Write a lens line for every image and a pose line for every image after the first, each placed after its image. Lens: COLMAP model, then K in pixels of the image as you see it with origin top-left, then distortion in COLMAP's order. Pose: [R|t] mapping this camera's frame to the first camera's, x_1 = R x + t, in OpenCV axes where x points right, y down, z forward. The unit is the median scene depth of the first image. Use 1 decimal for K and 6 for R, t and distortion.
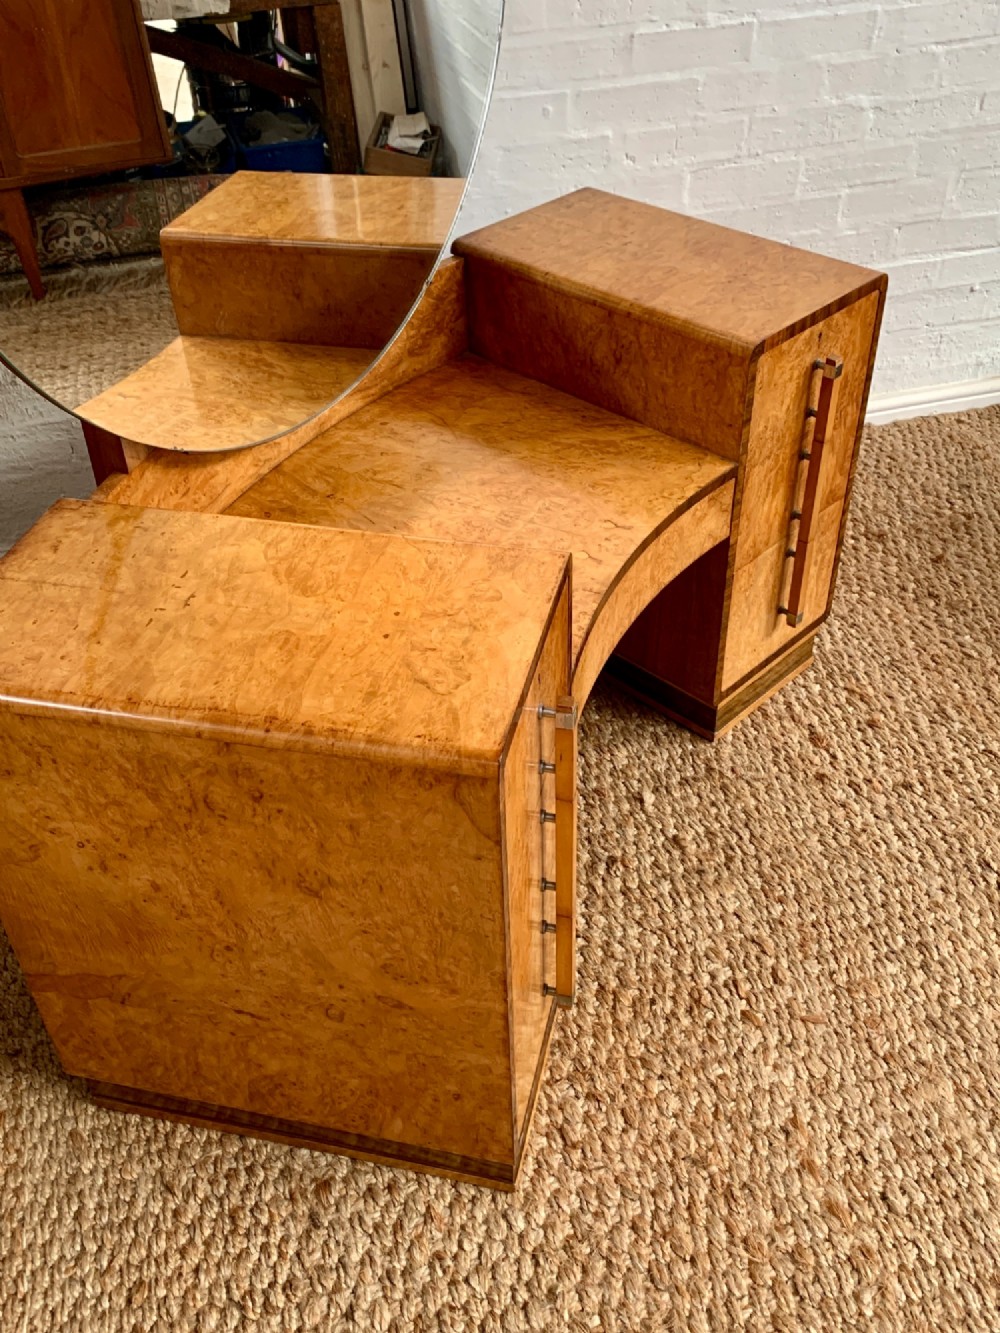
lens RADIAL K [[1247.0, 0, 516.1], [0, 1247.0, 663.5], [0, 0, 1]] dist [0.001806, 0.000000]
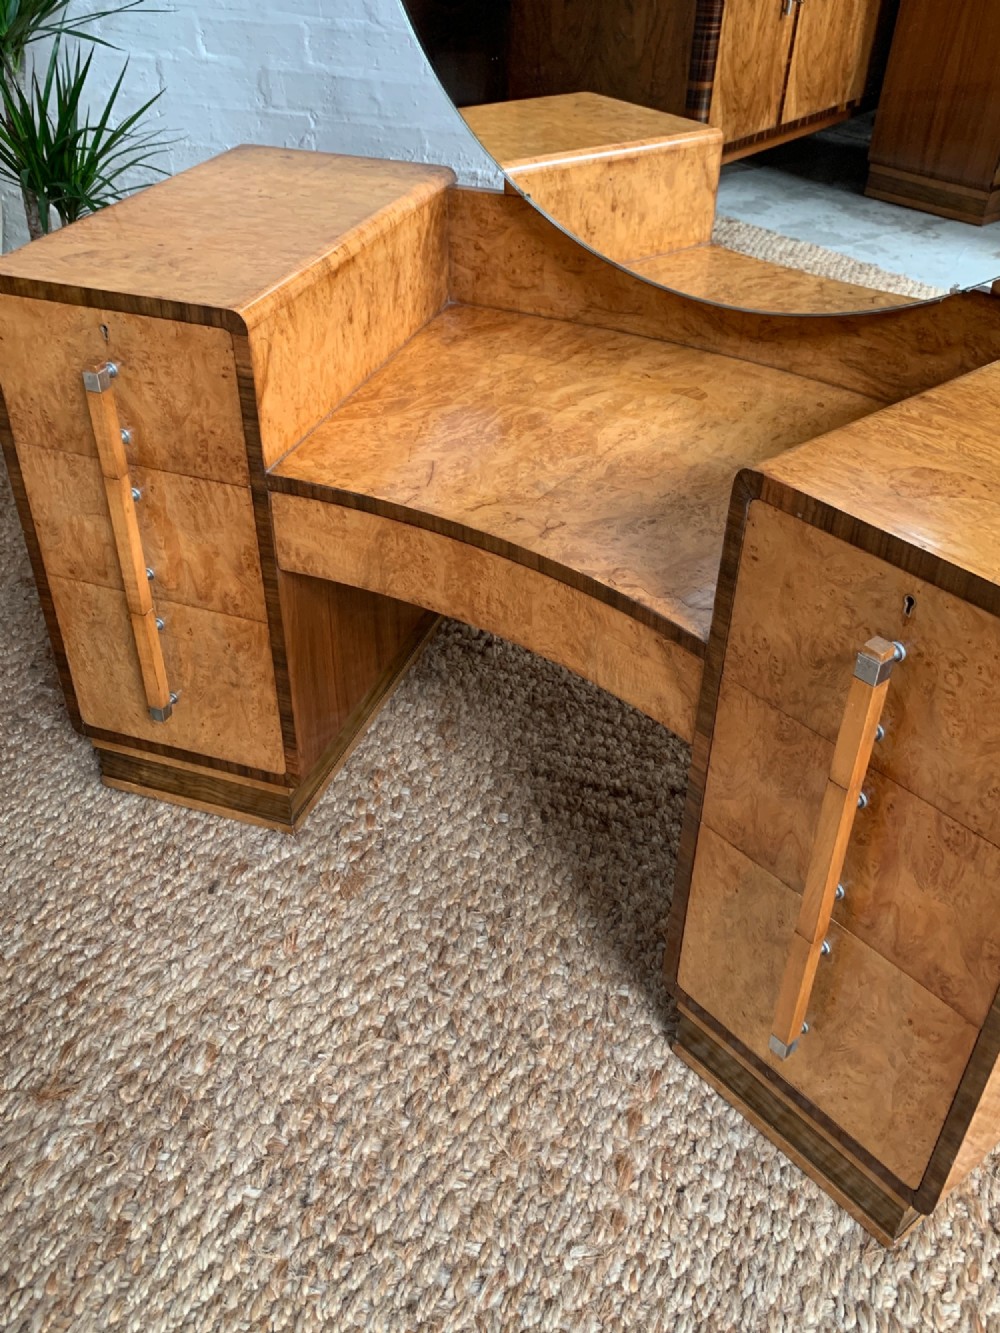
lens RADIAL K [[1197.9, 0, 501.8], [0, 1197.9, 651.9], [0, 0, 1]] dist [0.076087, -0.160171]
pose [[0.798063, 0.381259, -0.466622, 0.429382], [-0.404035, 0.913087, 0.055027, 0.096217], [0.447046, 0.144617, 0.882743, 0.165593]]
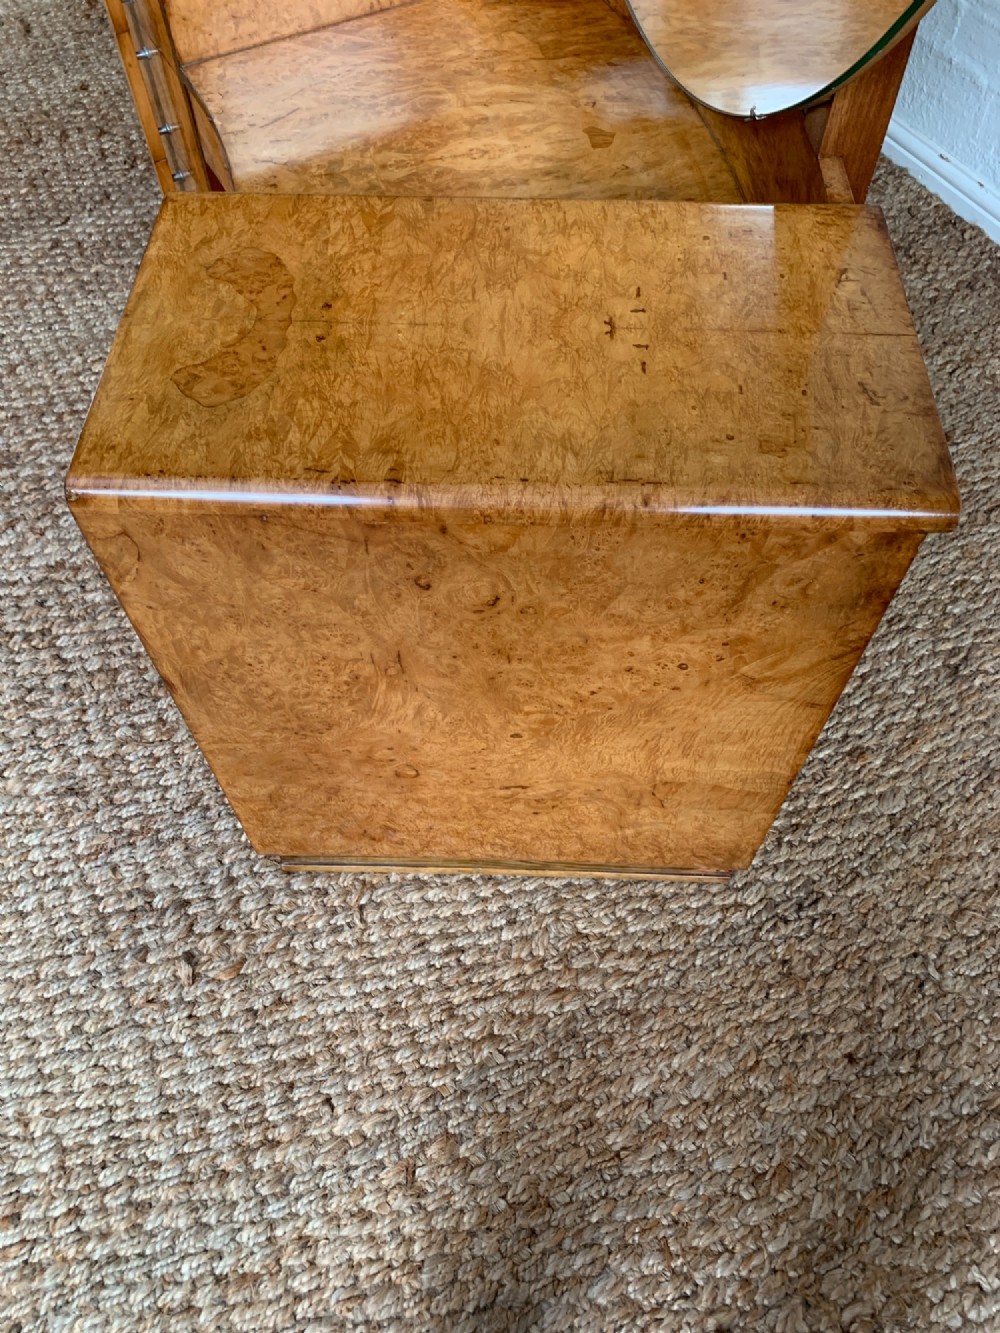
lens RADIAL K [[1027.9, 0, 505.0], [0, 1027.9, 654.7], [0, 0, 1]] dist [0.023588, -0.039627]
pose [[0.205449, 0.834038, -0.512027, 0.735119], [-0.619436, 0.515873, 0.591755, -0.315036], [0.757687, 0.195593, 0.622618, 0.584971]]
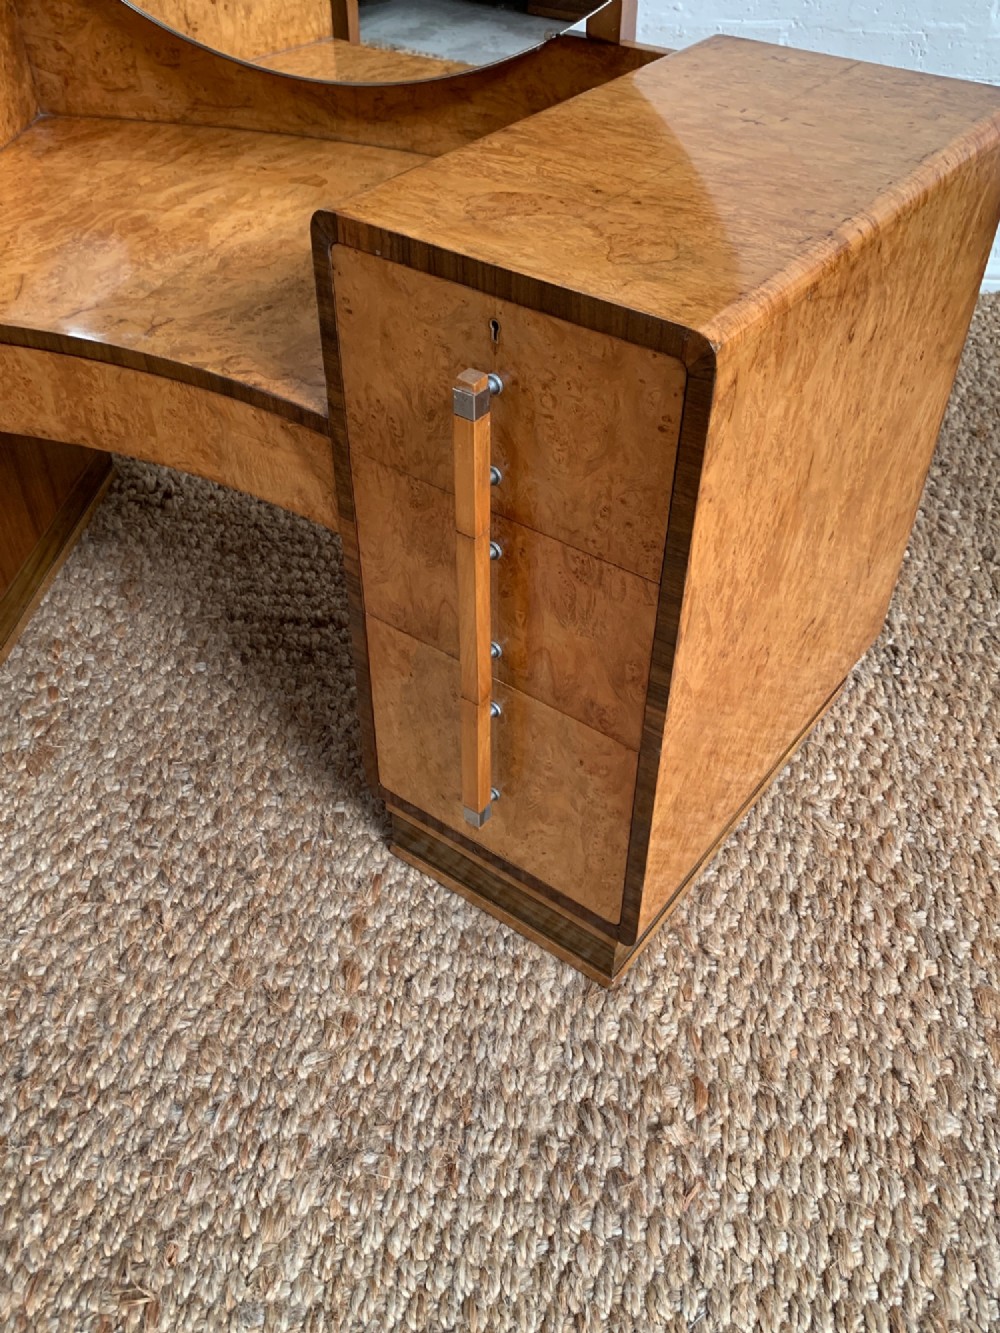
lens RADIAL K [[1197.9, 0, 508.5], [0, 1197.9, 651.6], [0, 0, 1]] dist [0.076087, -0.160171]
pose [[0.921119, 0.281326, -0.269064, 0.502222], [-0.269323, 0.959609, 0.081335, 0.123905], [0.281077, -0.002454, 0.959682, 0.223231]]
